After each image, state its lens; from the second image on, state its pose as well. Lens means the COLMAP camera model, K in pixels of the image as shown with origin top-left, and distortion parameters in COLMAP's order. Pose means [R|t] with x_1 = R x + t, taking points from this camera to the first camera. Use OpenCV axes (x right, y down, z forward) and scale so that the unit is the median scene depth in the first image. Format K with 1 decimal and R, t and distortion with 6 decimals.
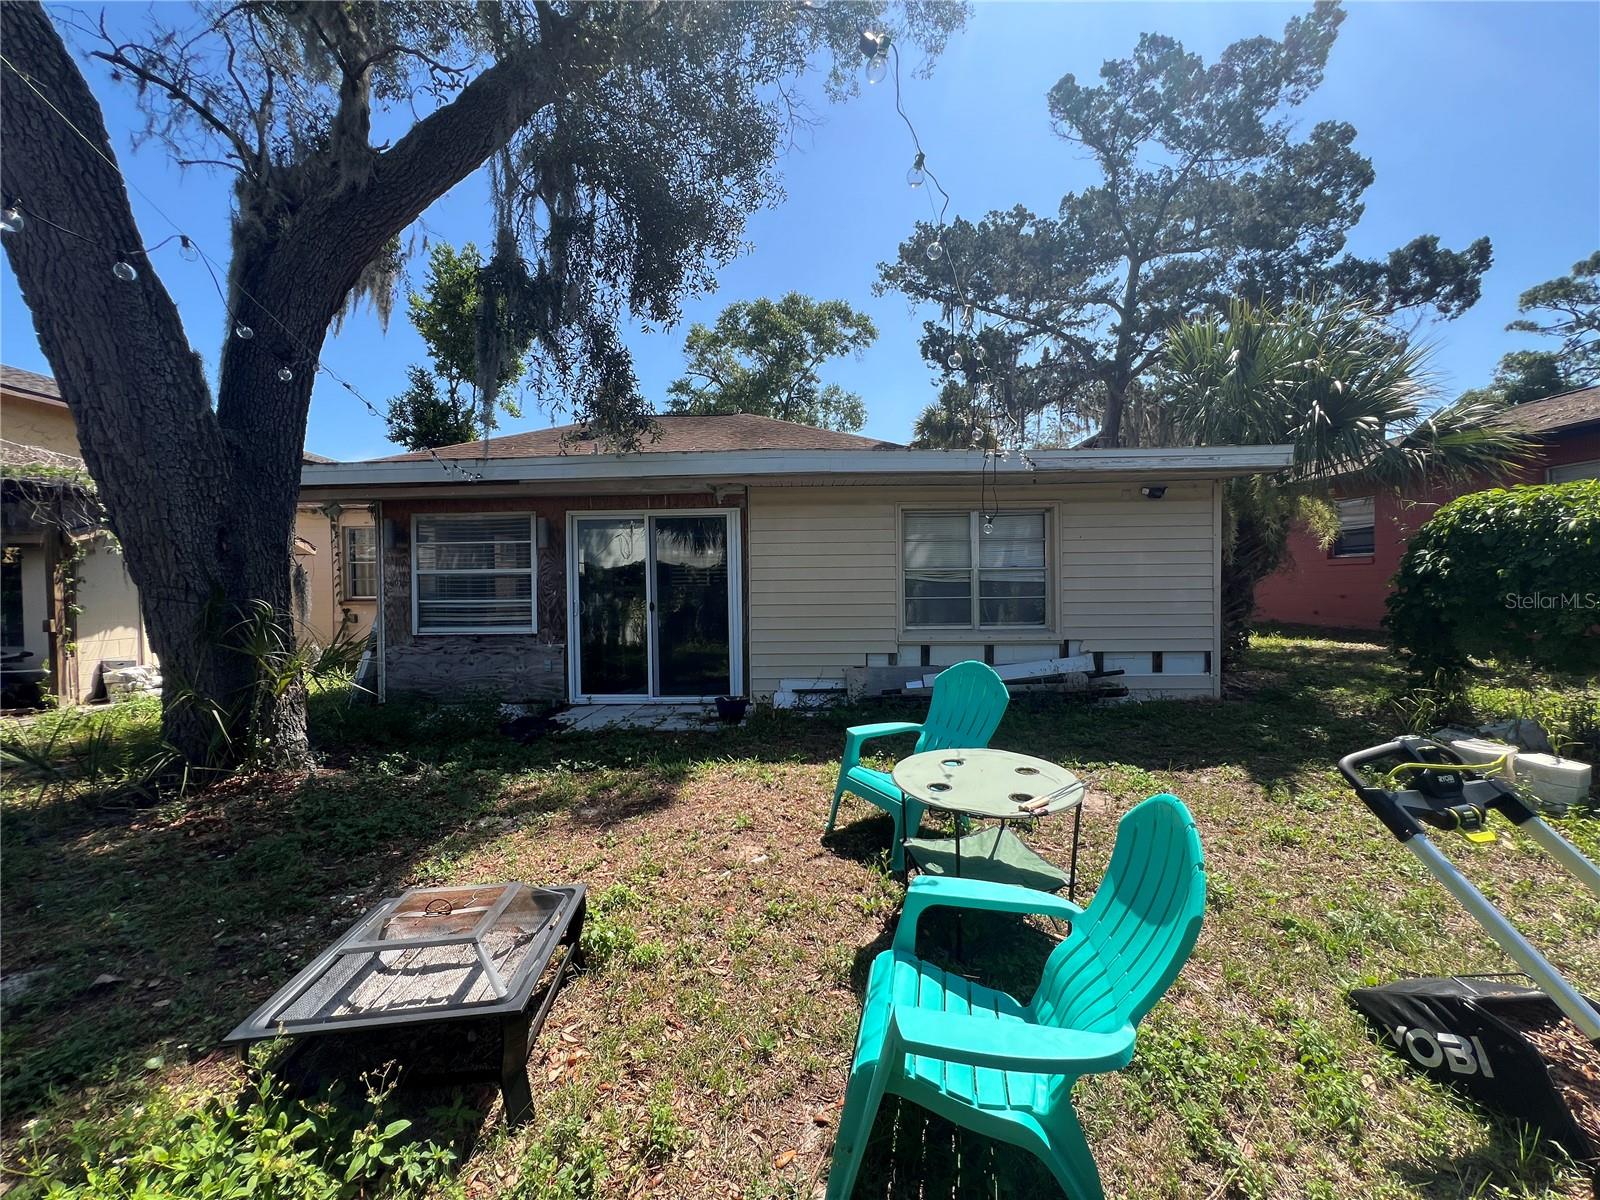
lens RADIAL K [[640.9, 0, 798.3], [0, 640.9, 598.6], [0, 0, 1]] dist [-0.002947, 0.000584]
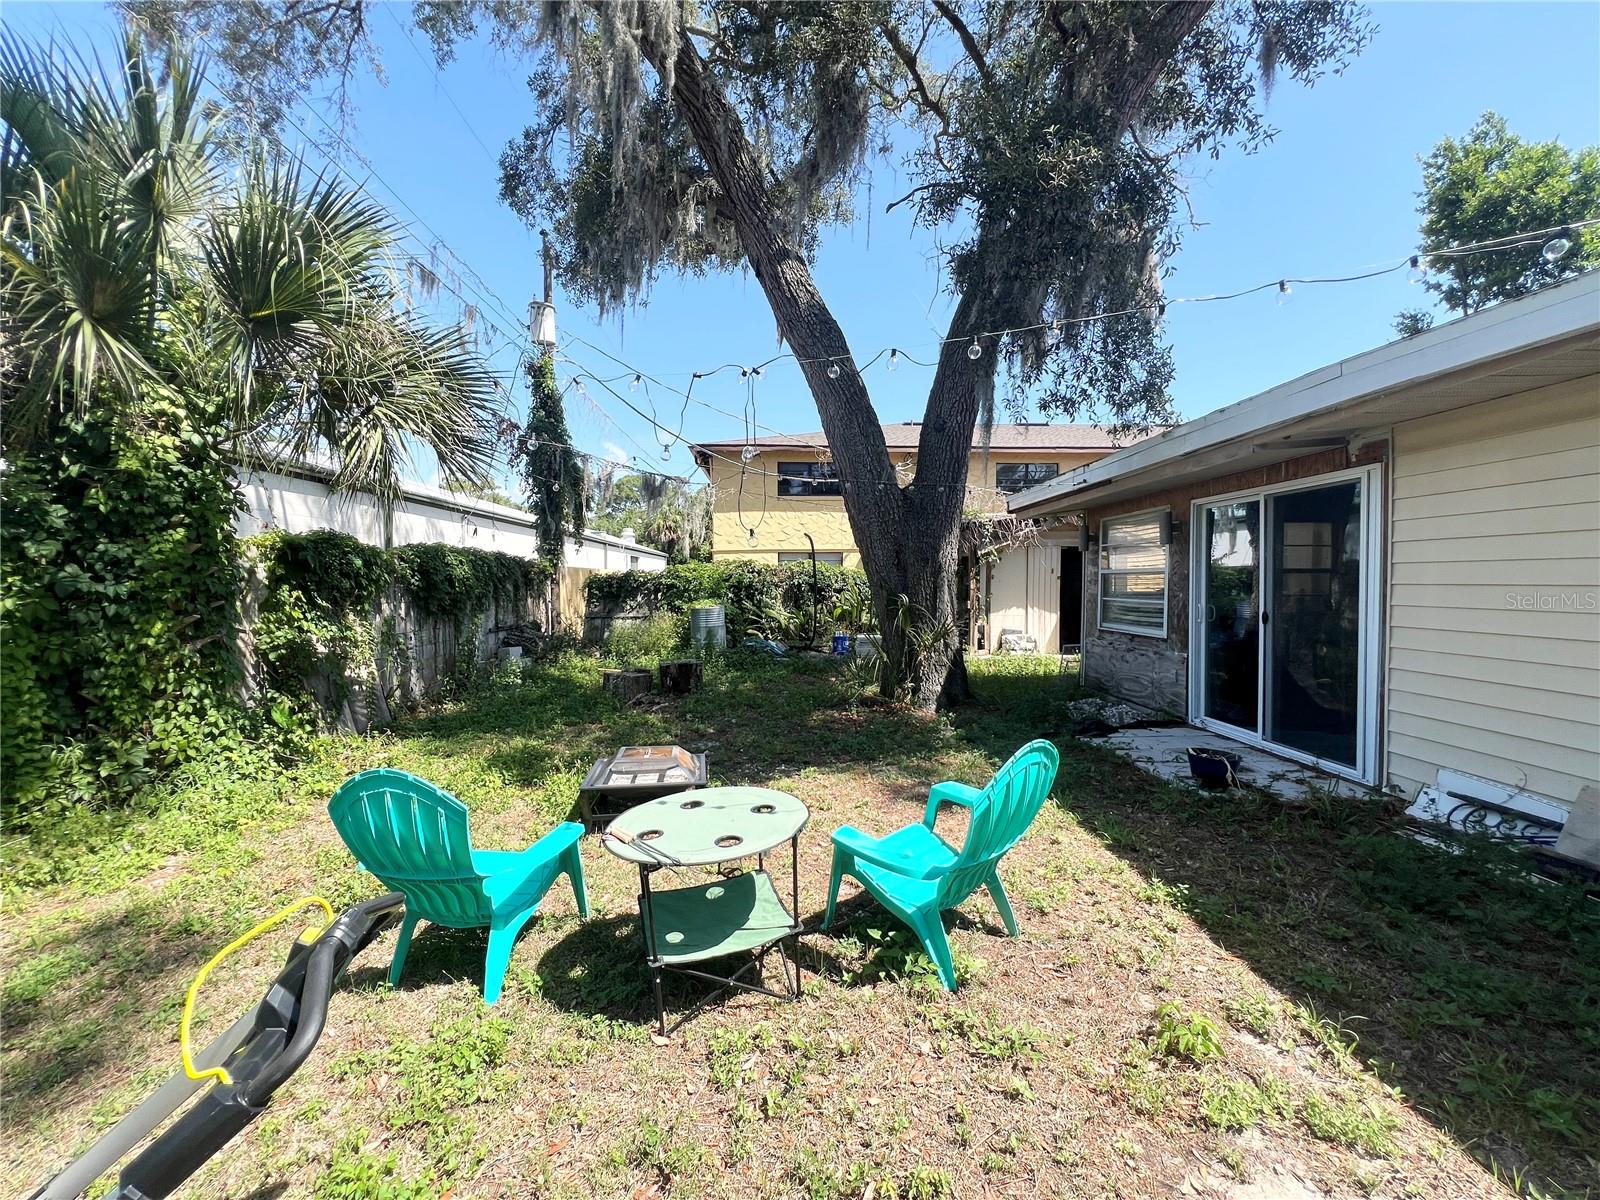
lens RADIAL K [[640.9, 0, 790.7], [0, 640.9, 591.3], [0, 0, 1]] dist [-0.002947, 0.000584]
pose [[0.072386, 0.028050, -0.996982, 0.537198], [-0.018333, 0.999473, 0.026789, -0.031376], [0.997208, 0.016338, 0.072862, 0.468798]]
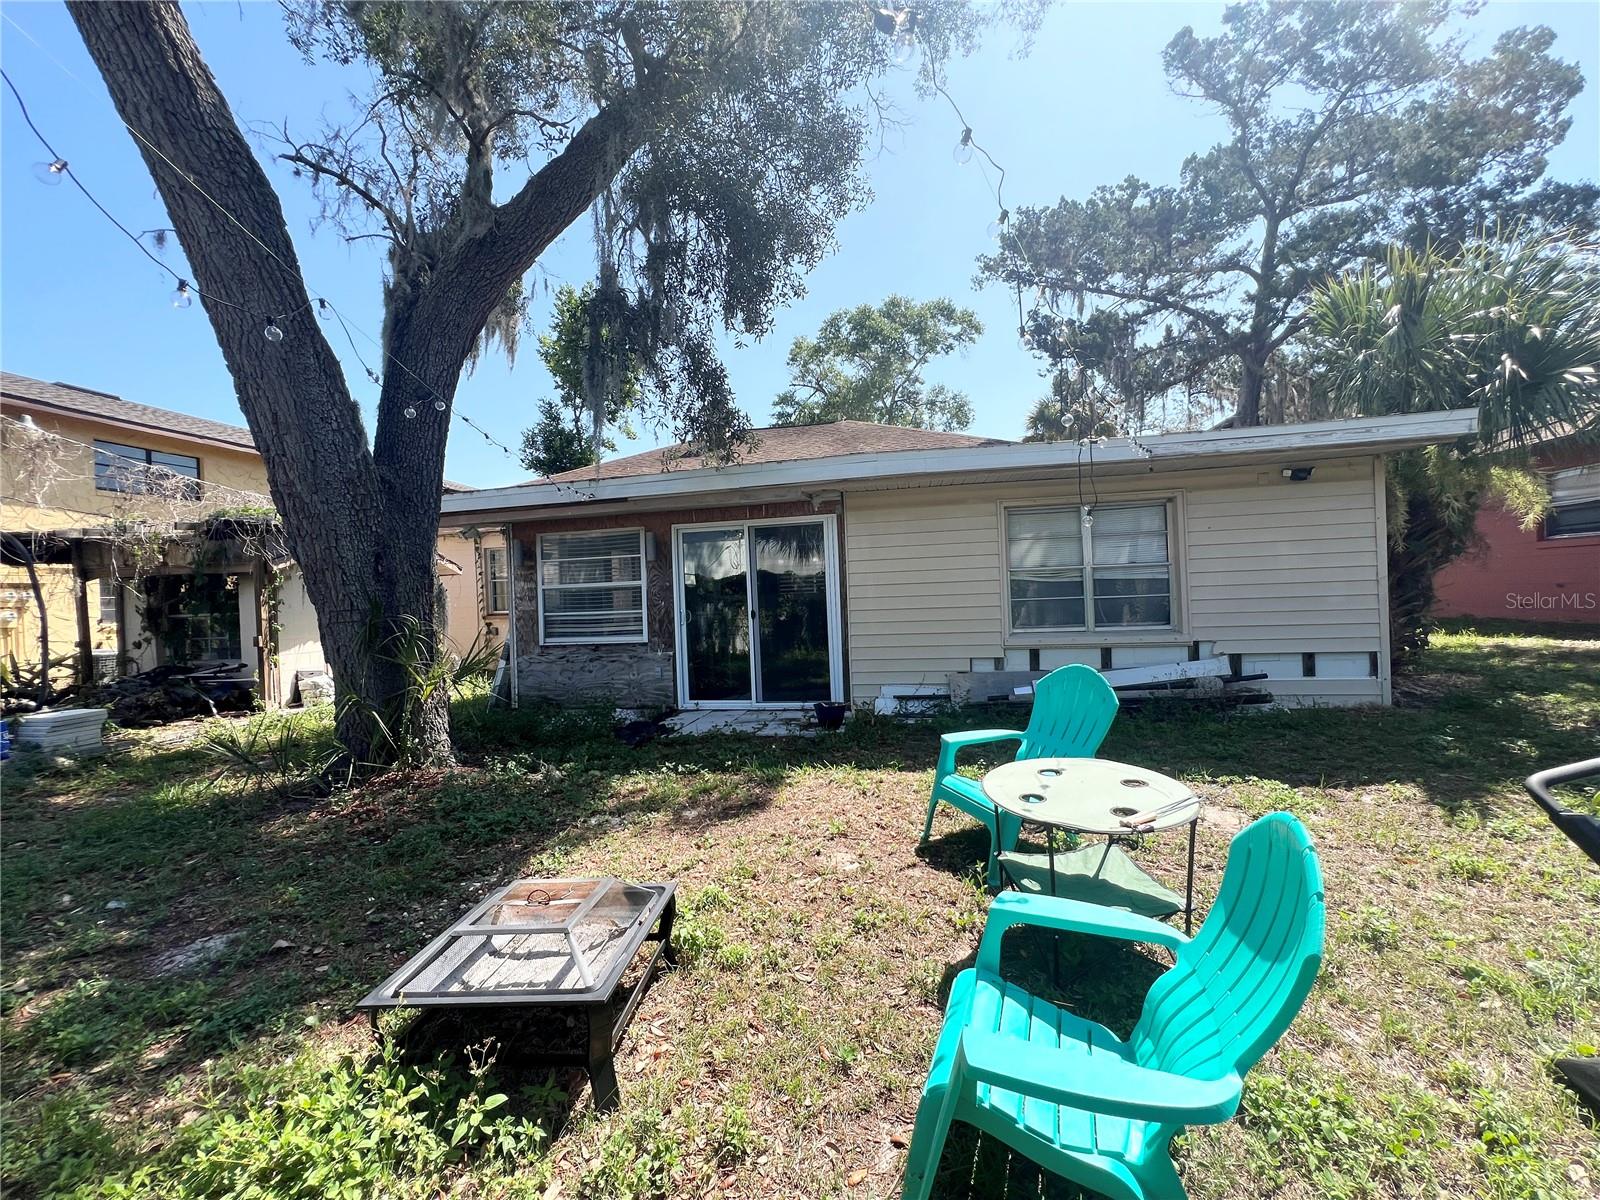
lens RADIAL K [[640.9, 0, 798.0], [0, 640.9, 599.1], [0, 0, 1]] dist [-0.002947, 0.000584]
pose [[0.984705, -0.025309, -0.172384, 0.021884], [0.023594, 0.999650, -0.011995, 0.002474], [0.172627, 0.007744, 0.984957, 0.006009]]
